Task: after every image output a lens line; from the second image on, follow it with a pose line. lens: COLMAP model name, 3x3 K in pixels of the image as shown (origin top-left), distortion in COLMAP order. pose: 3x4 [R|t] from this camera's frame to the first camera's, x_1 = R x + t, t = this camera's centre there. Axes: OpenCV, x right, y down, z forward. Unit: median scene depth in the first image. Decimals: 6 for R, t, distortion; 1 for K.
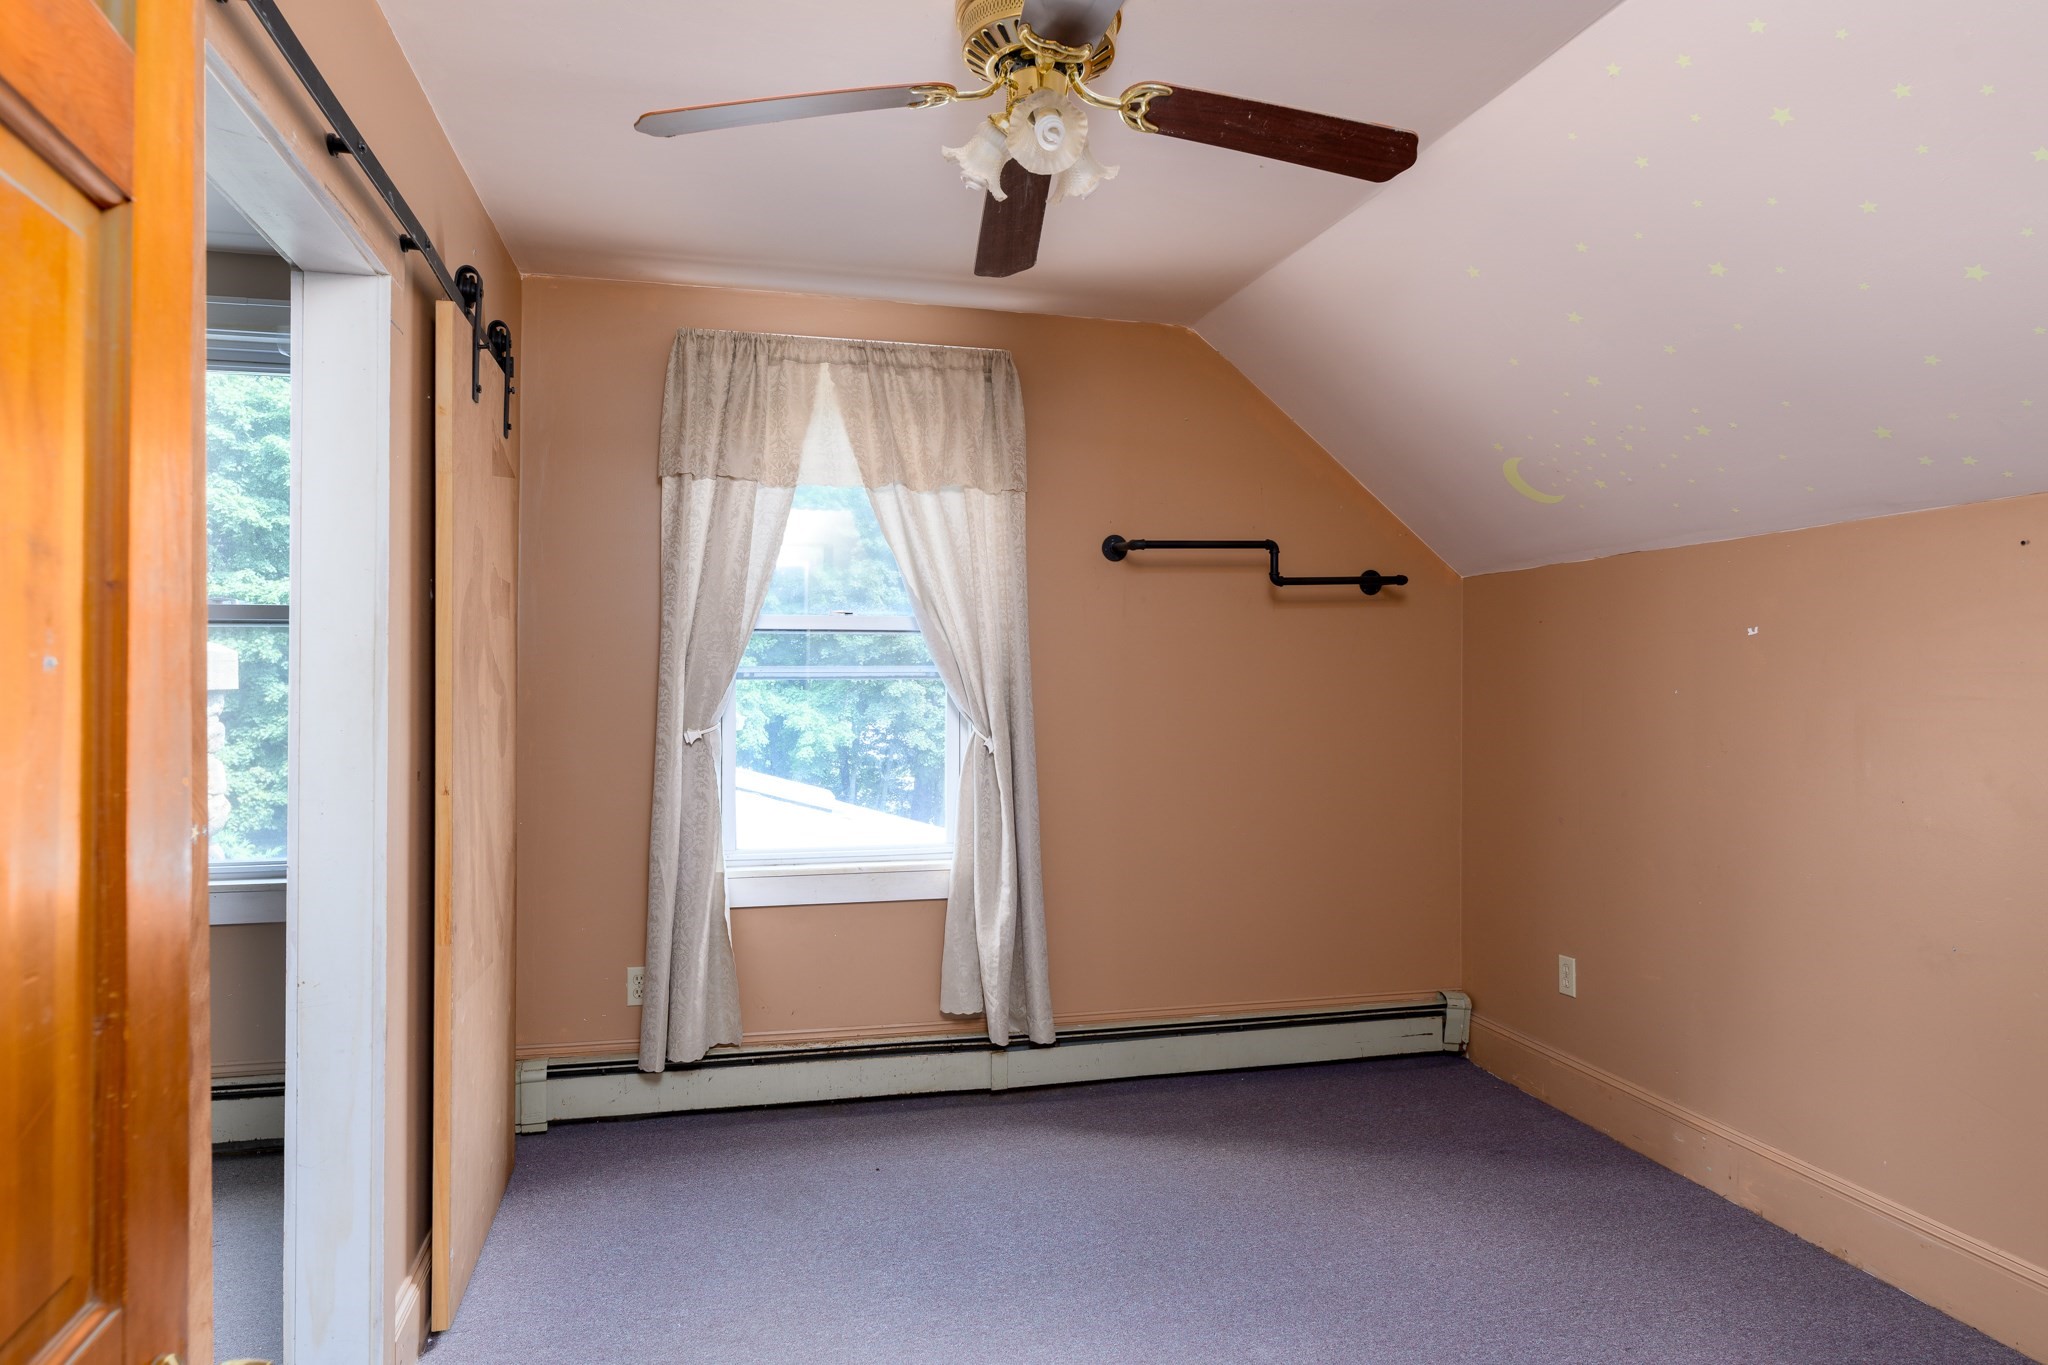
lens RADIAL K [[1241.2, 0, 1019.0], [0, 1241.2, 672.8], [0, 0, 1]] dist [-0.017910, -0.001169]
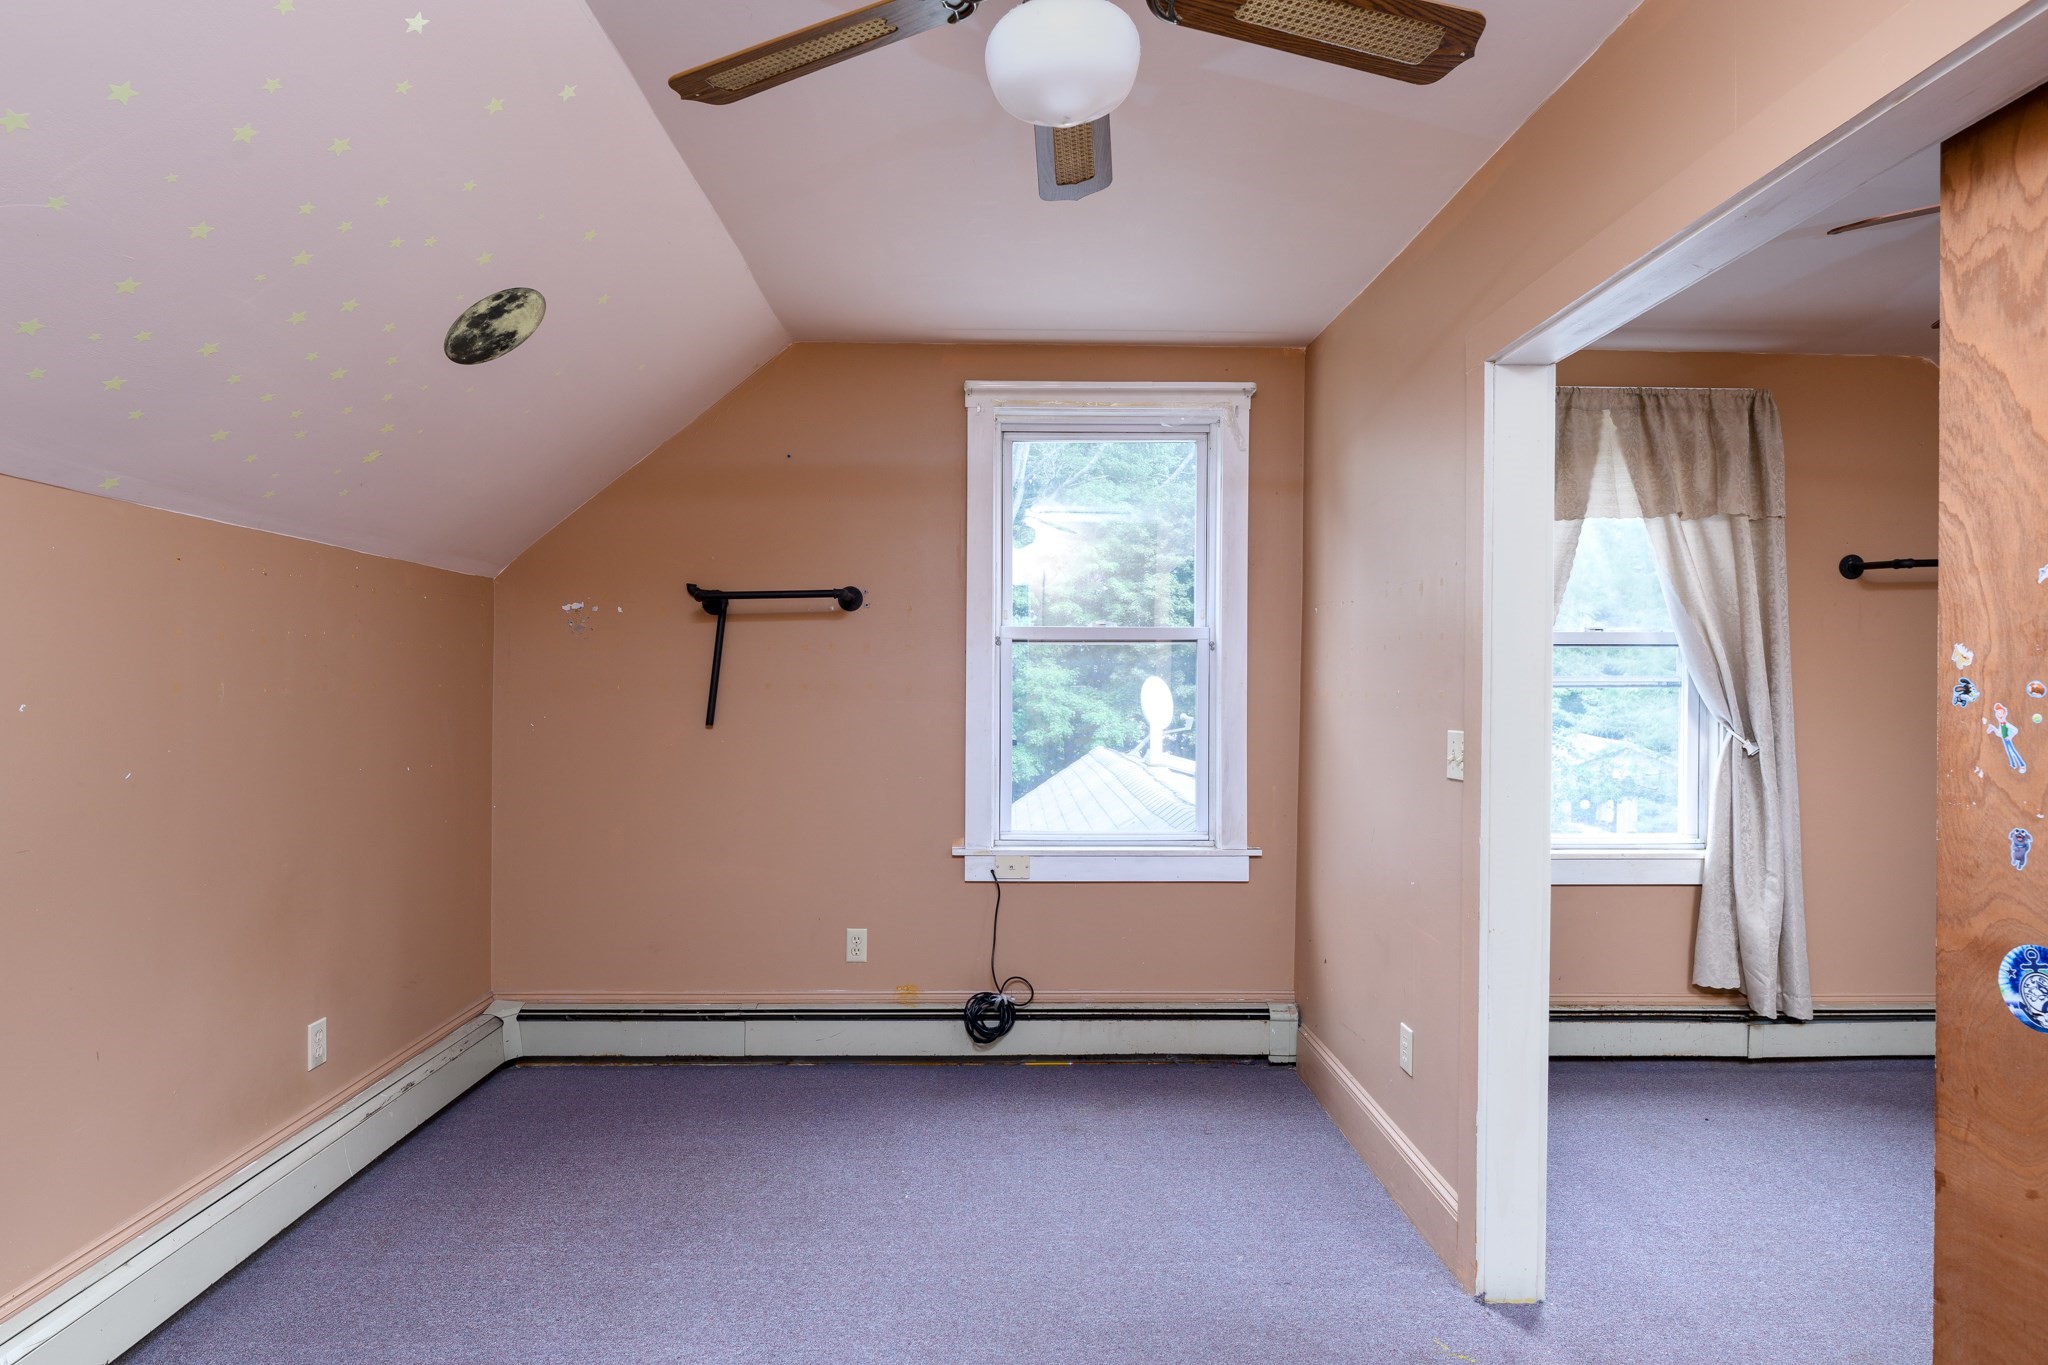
lens RADIAL K [[1127.5, 0, 1026.4], [0, 1127.5, 678.0], [0, 0, 1]] dist [-0.002733, -0.000810]
pose [[0.977530, 0.006304, -0.210703, -0.446027], [-0.005438, 0.999974, 0.004689, -0.005227], [0.210727, -0.003438, 0.977539, -0.121917]]
